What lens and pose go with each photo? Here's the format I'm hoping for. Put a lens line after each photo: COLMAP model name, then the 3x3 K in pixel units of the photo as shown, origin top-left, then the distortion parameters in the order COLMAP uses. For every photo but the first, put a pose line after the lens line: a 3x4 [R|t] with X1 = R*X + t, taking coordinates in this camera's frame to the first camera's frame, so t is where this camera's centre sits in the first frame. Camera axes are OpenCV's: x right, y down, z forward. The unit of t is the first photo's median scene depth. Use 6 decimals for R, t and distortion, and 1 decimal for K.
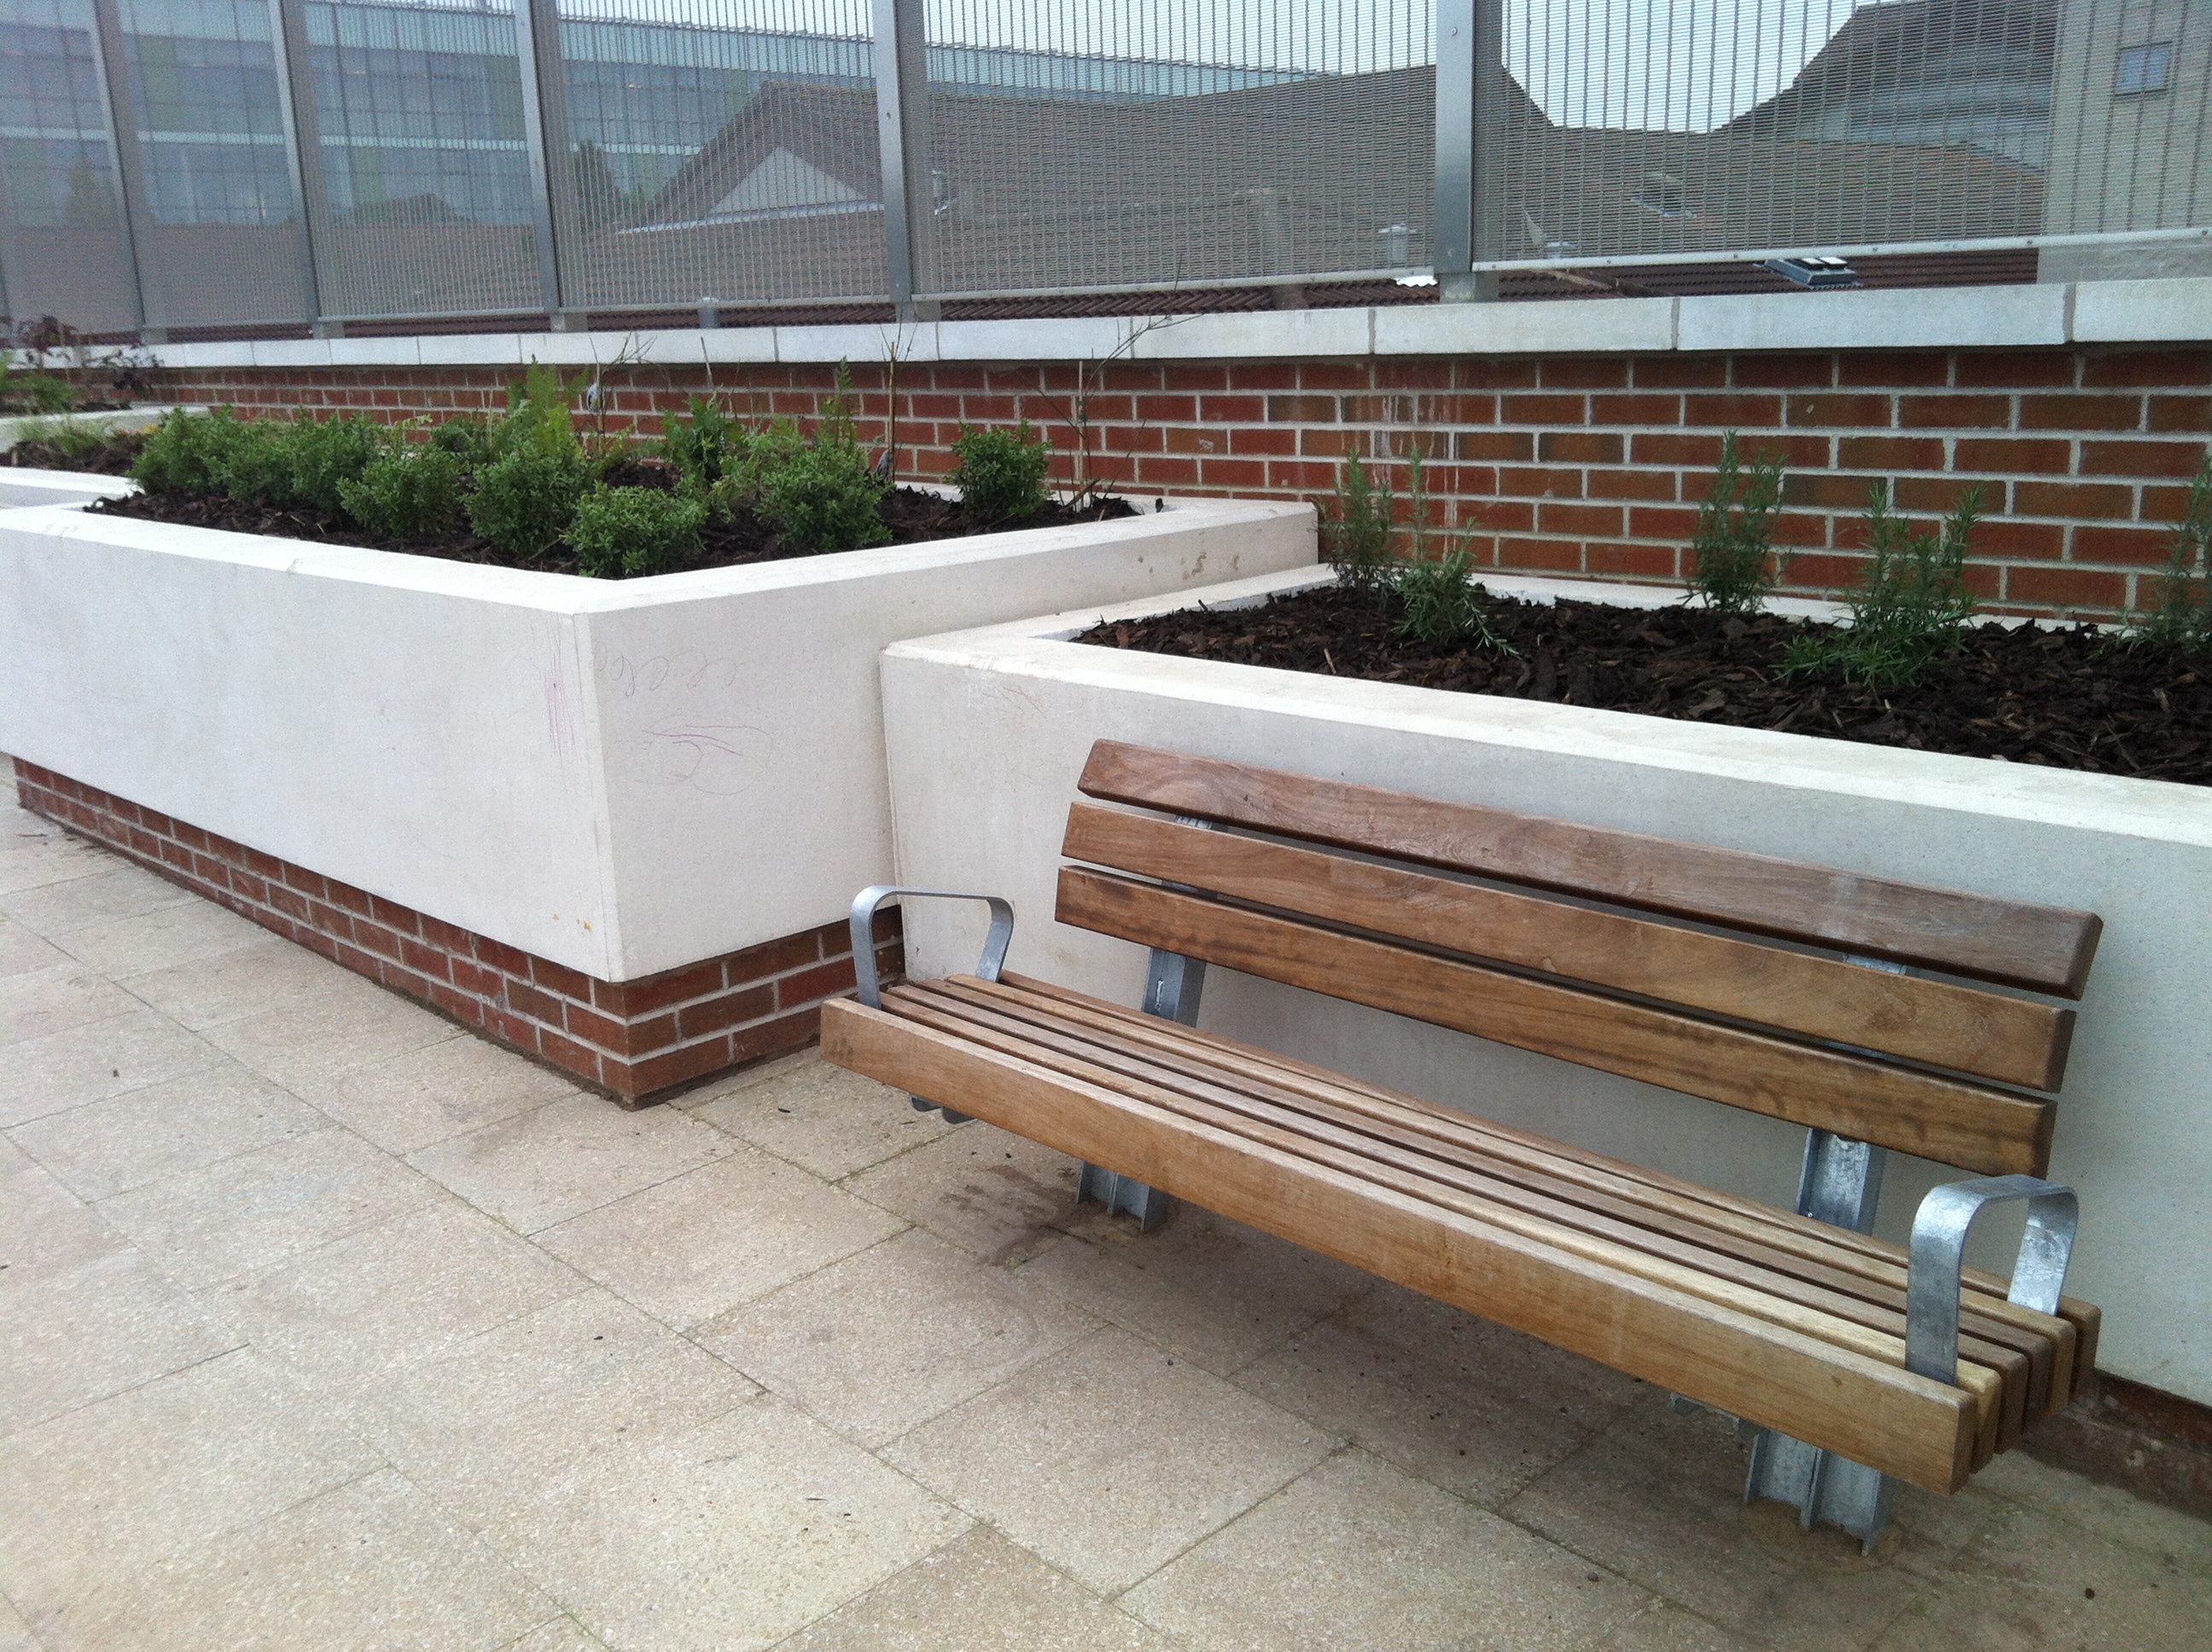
lens RADIAL K [[1961.9, 0, 1096.1], [0, 1961.9, 785.4], [0, 0, 1]] dist [0.066867, -0.114858]
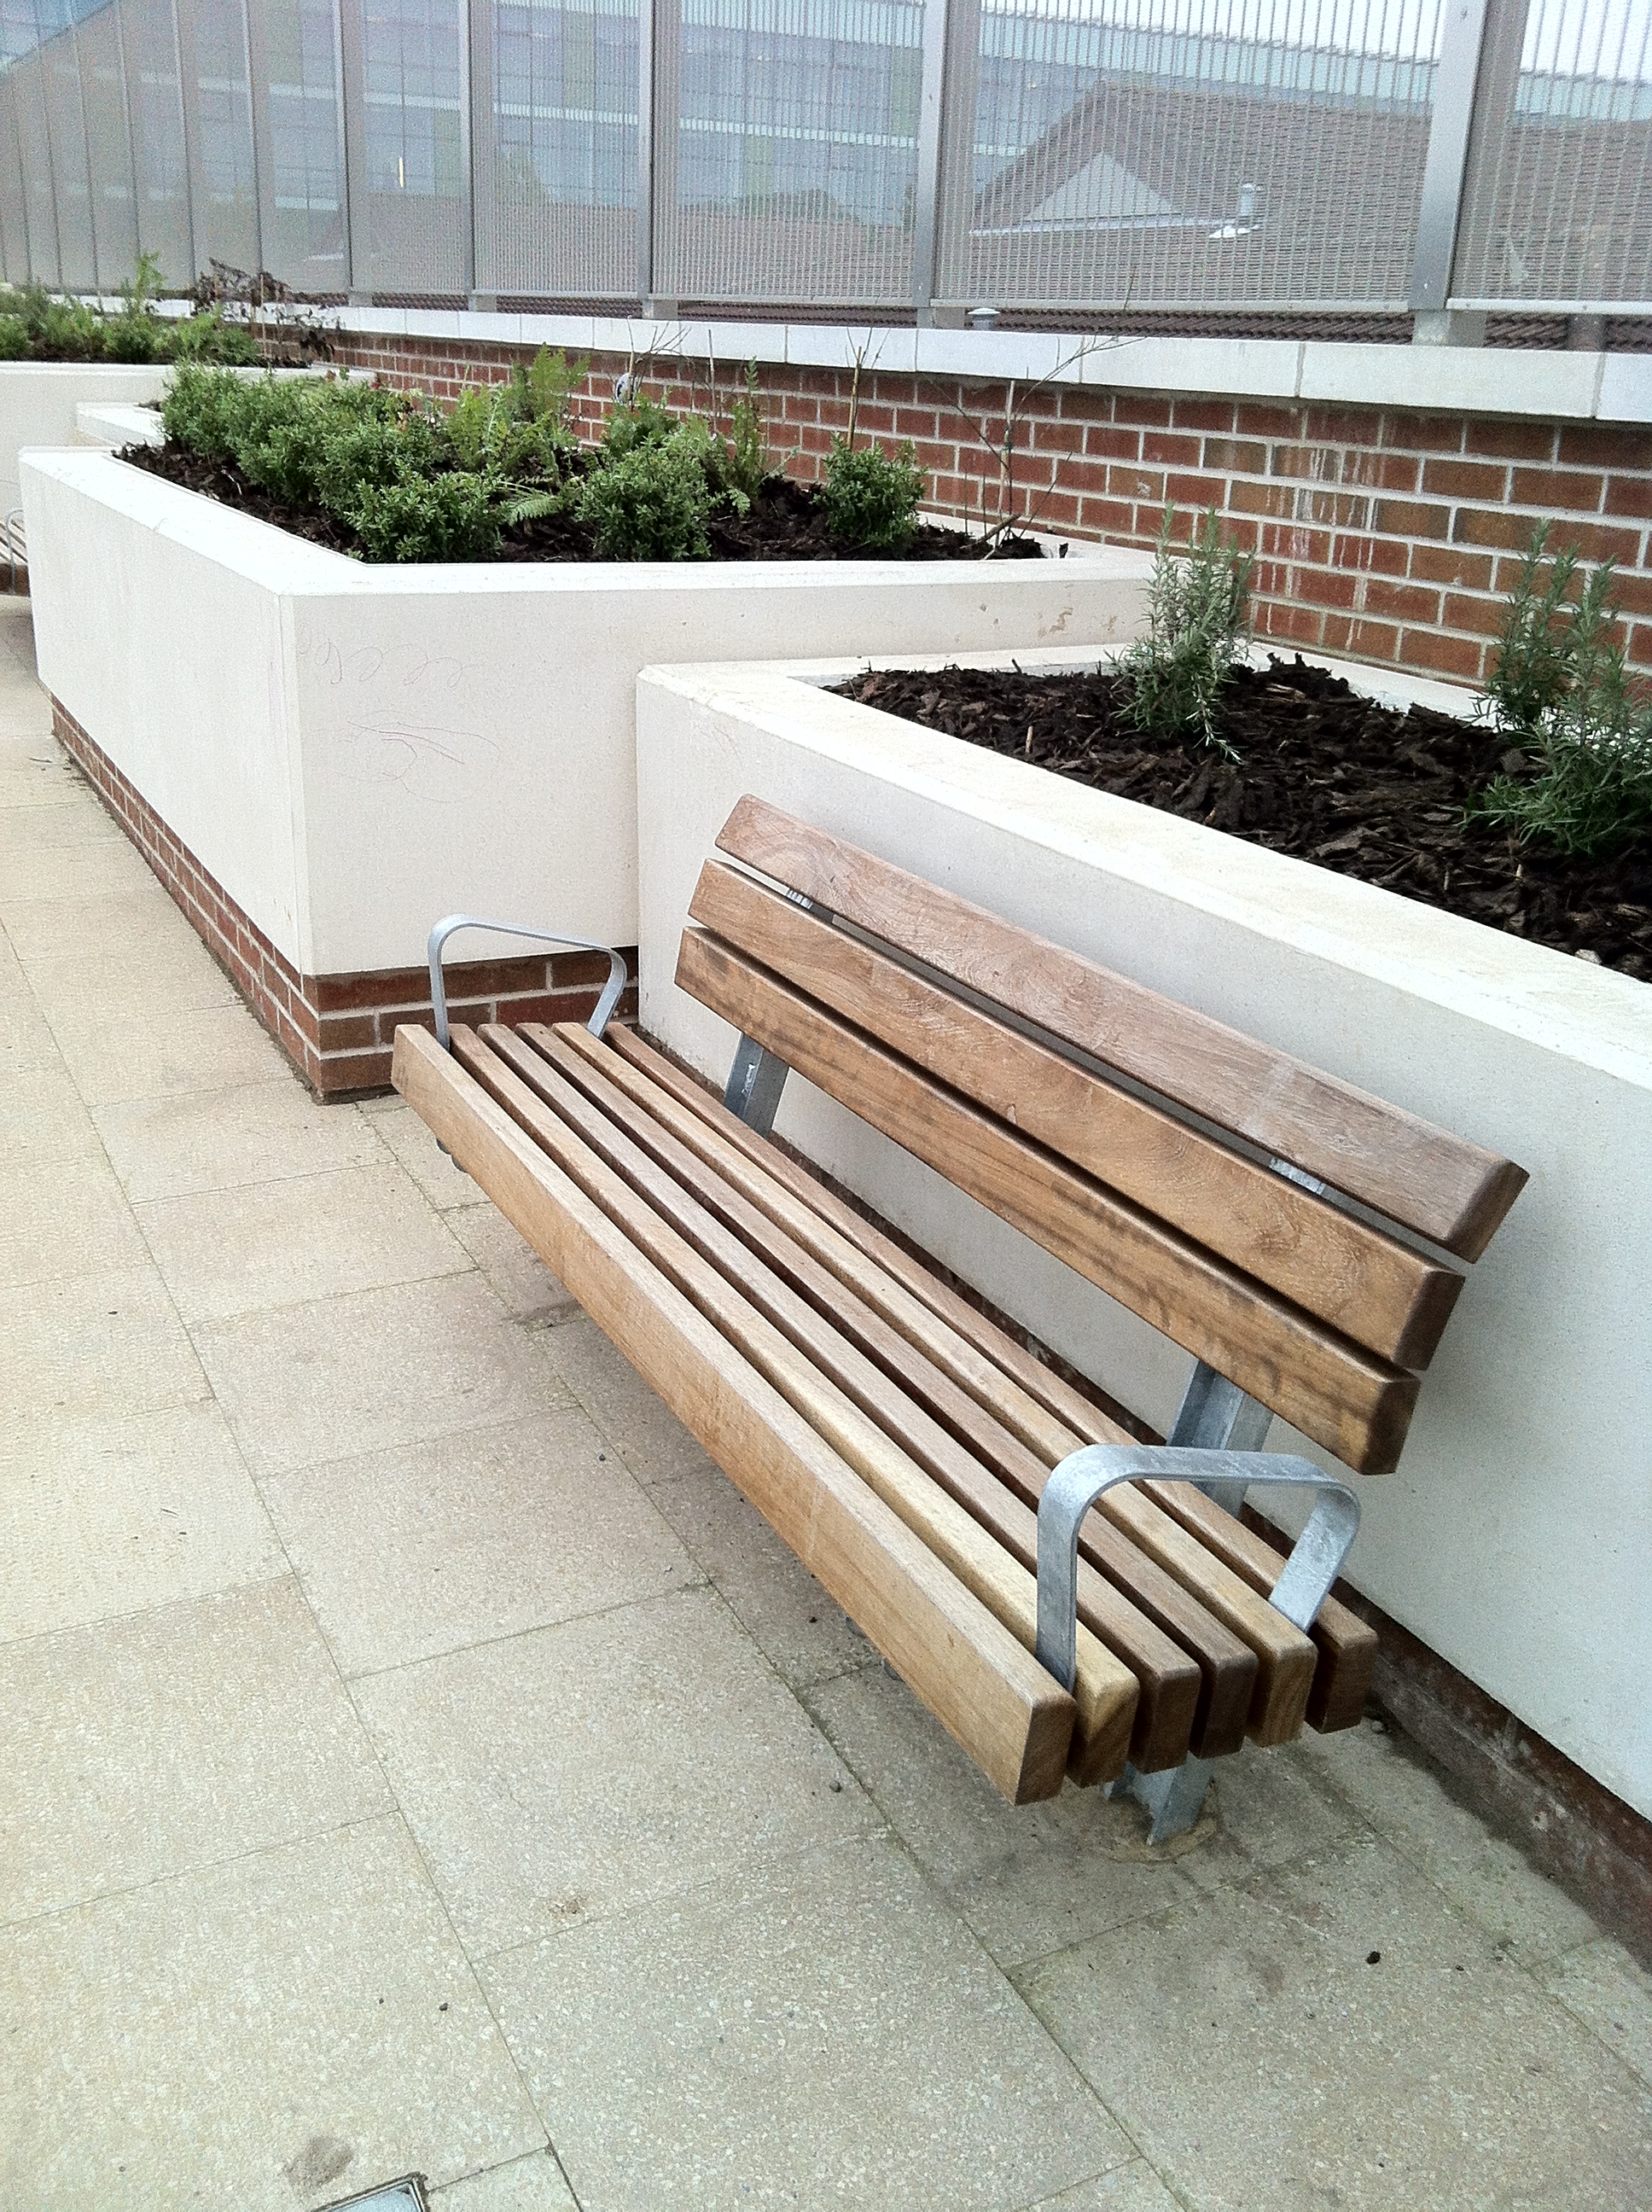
lens RADIAL K [[2000.1, 0, 827.9], [0, 2000.1, 1045.5], [0, 0, 1]] dist [0.049242, -0.096026]
pose [[0.954802, 0.164617, -0.247496, 0.224710], [-0.137522, 0.982812, 0.123159, -0.021720], [0.263516, -0.083557, 0.961029, 0.082703]]
